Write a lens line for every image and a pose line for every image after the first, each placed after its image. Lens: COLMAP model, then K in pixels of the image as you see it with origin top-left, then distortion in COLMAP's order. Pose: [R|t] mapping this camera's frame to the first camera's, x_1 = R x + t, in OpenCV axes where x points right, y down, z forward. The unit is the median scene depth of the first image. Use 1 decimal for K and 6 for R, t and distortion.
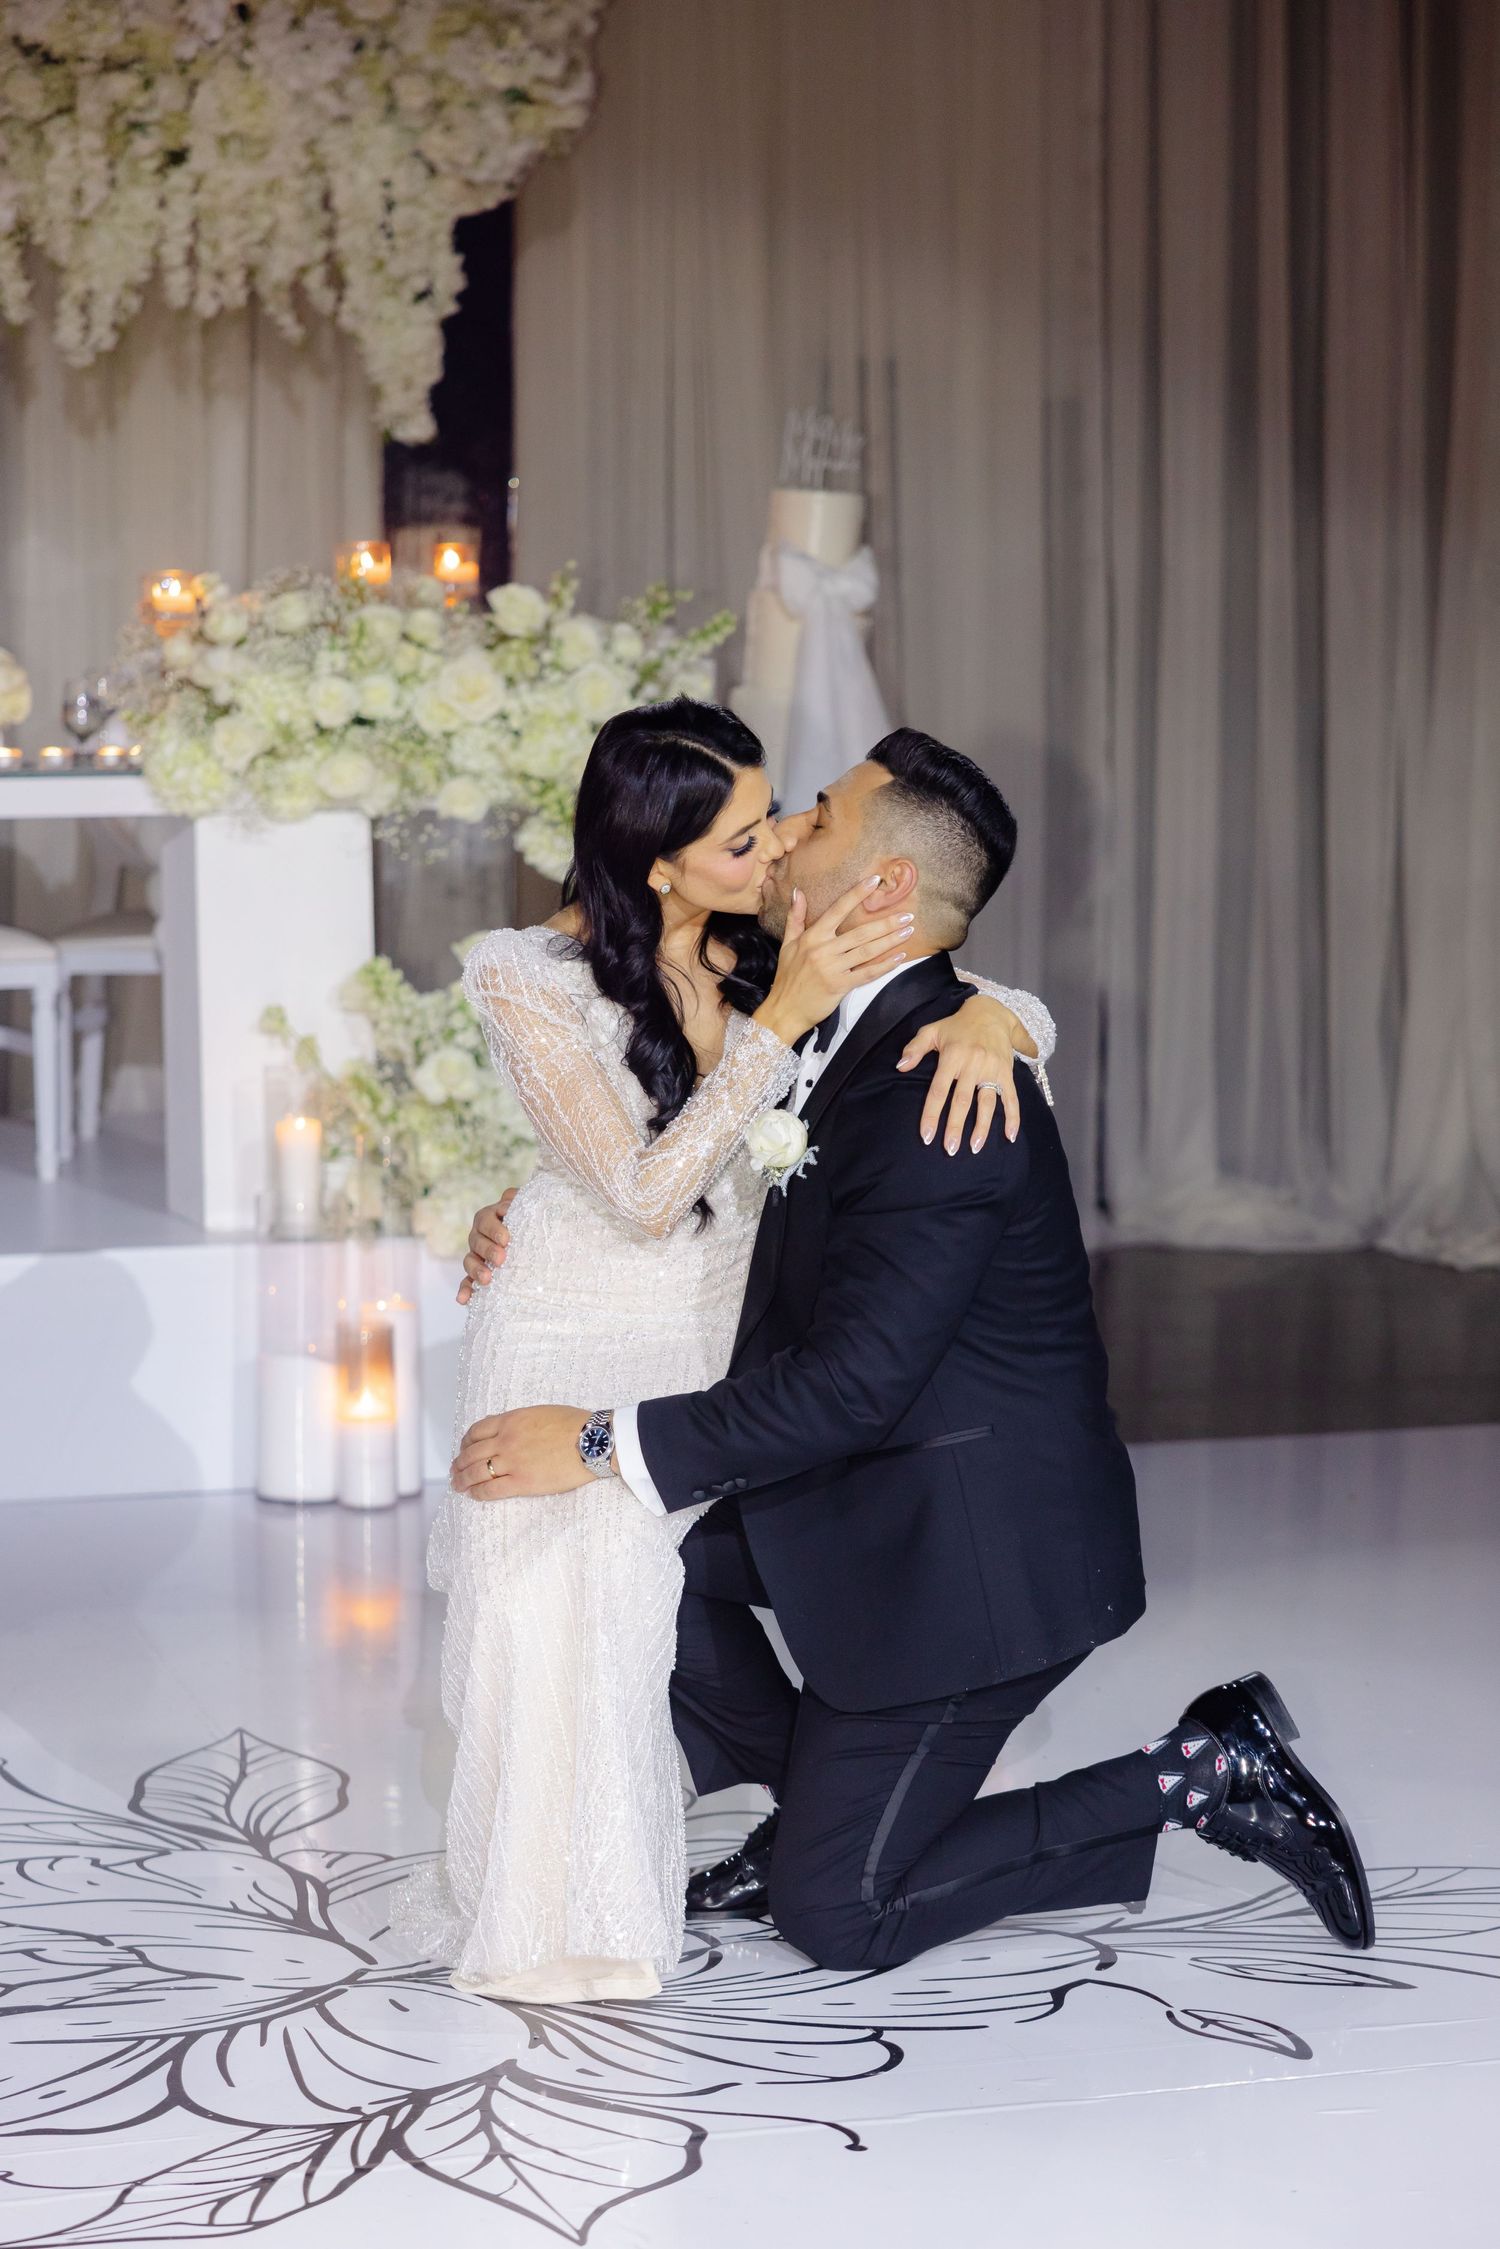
lens RADIAL K [[4895.6, 0, 777.1], [0, 4895.6, 1230.5], [0, 0, 1]] dist [0.051936, 0.000000]
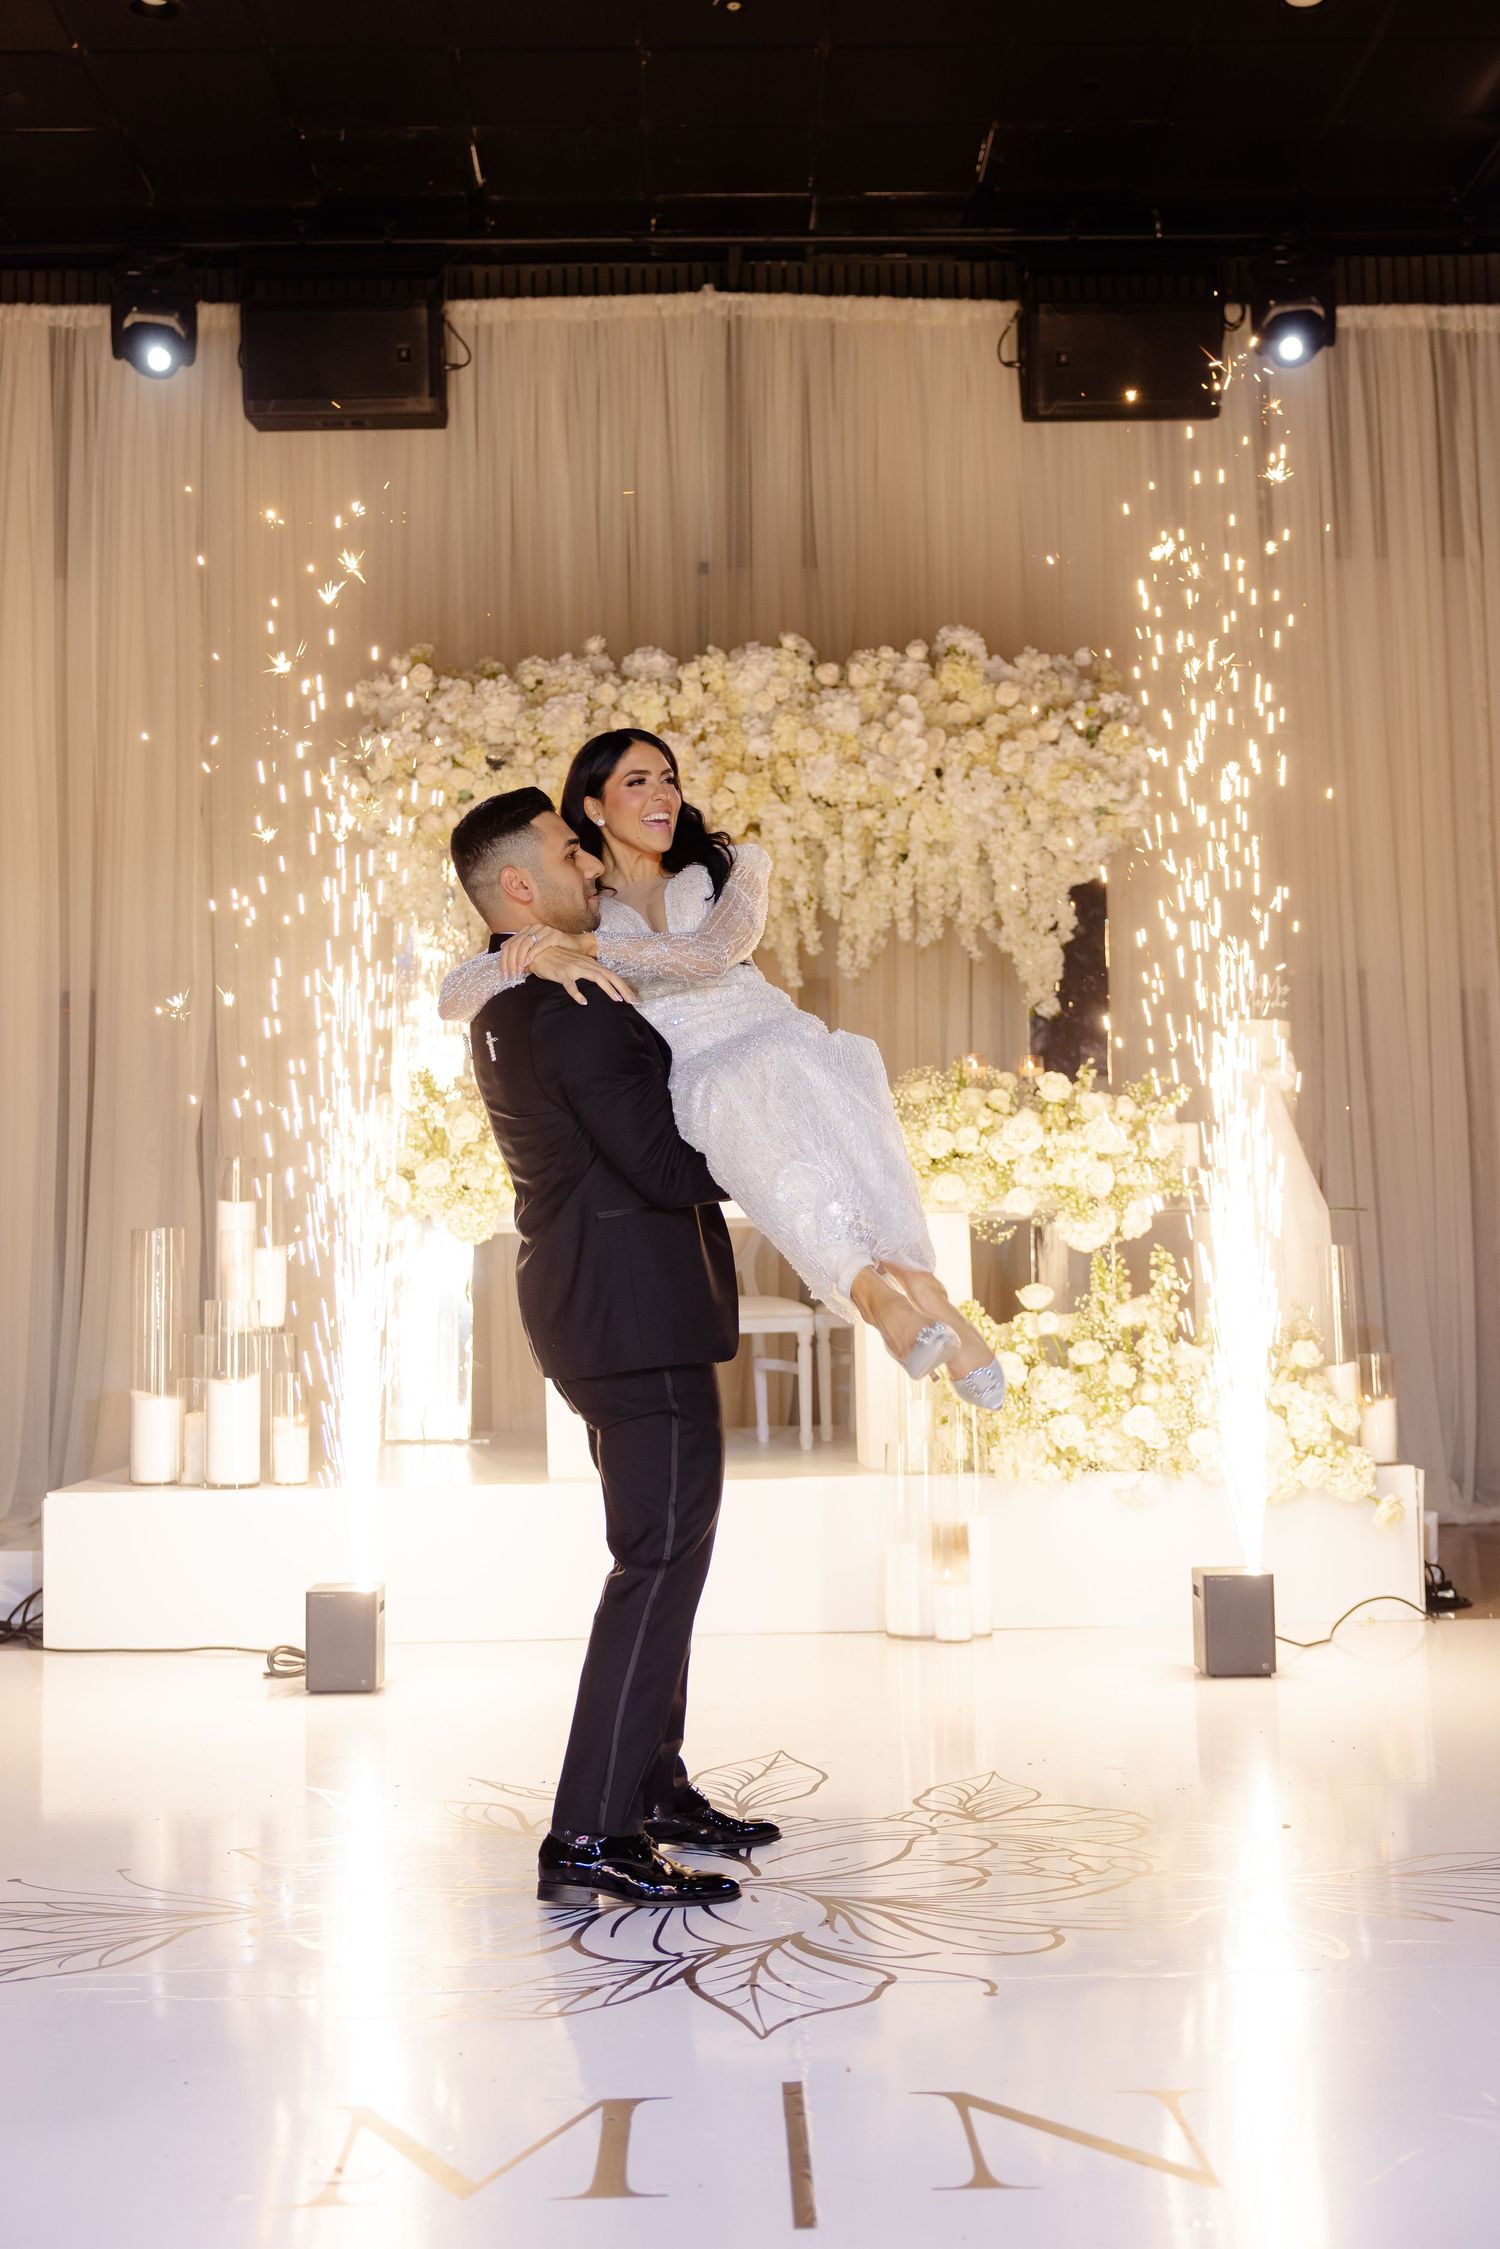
lens RADIAL K [[2816.9, 0, 726.3], [0, 2816.9, 969.9], [0, 0, 1]] dist [0.004161, 0.000000]
pose [[0.961629, -0.043178, -0.270934, 0.099419], [-0.016602, 0.976570, -0.214558, 0.039703], [0.273851, 0.210823, 0.938381, 0.074427]]
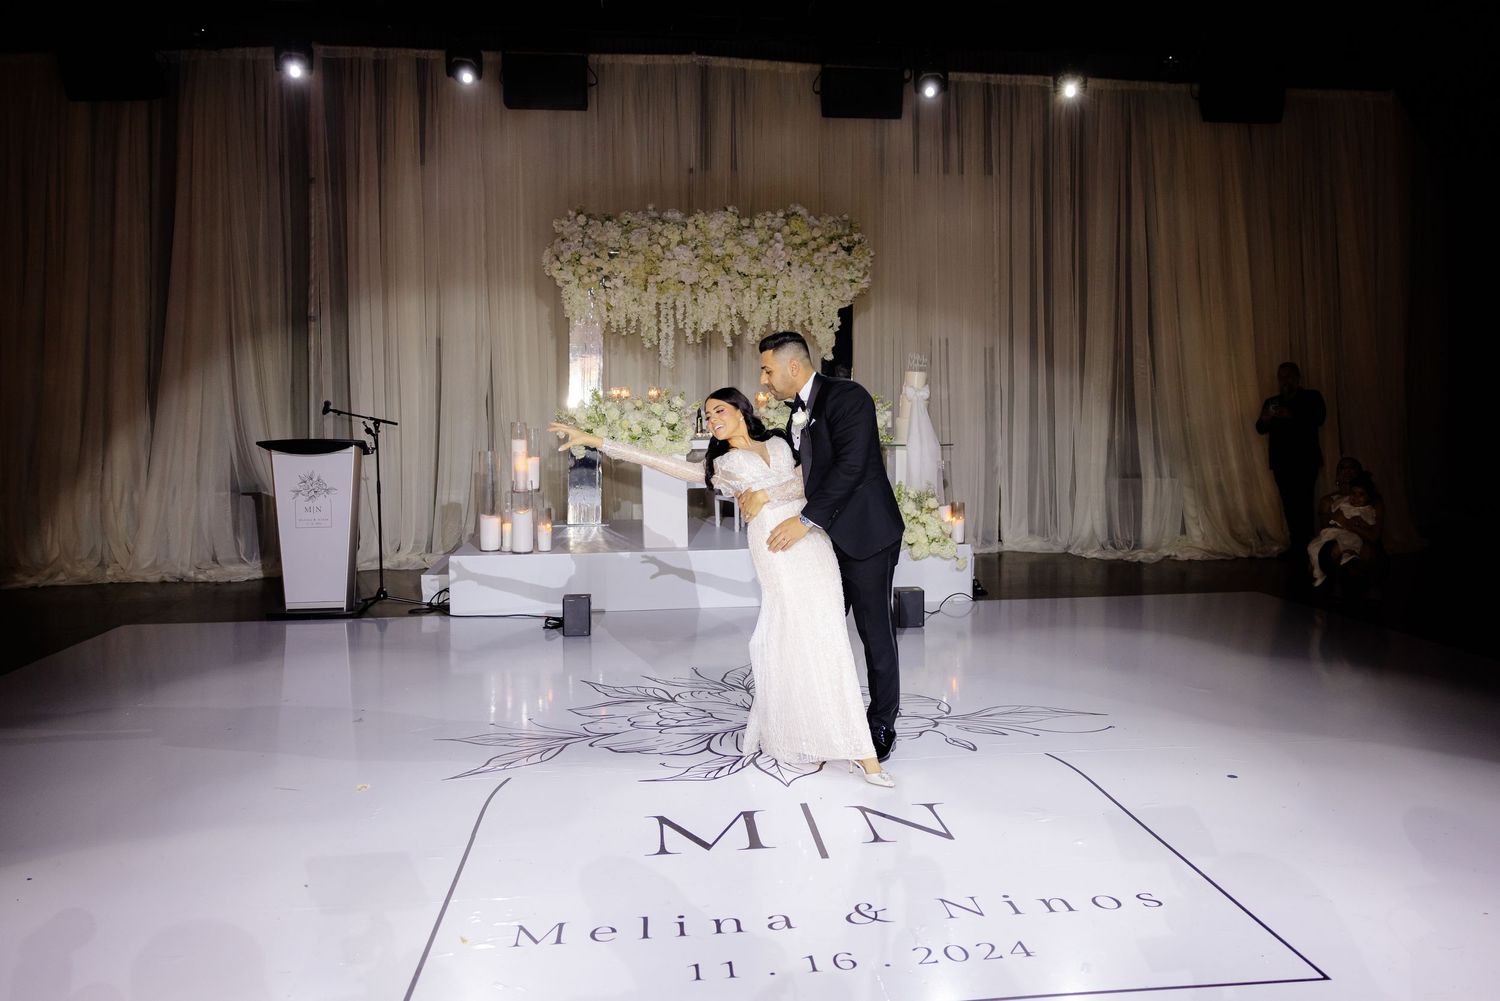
lens RADIAL K [[1186.6, 0, 772.8], [0, 1186.6, 428.8], [0, 0, 1]] dist [0.008627, -0.013343]
pose [[0.985733, -0.000289, -0.168318, 0.063638], [-0.015644, 0.995513, -0.093327, -0.003991], [0.167590, 0.094629, 0.981305, -0.026385]]
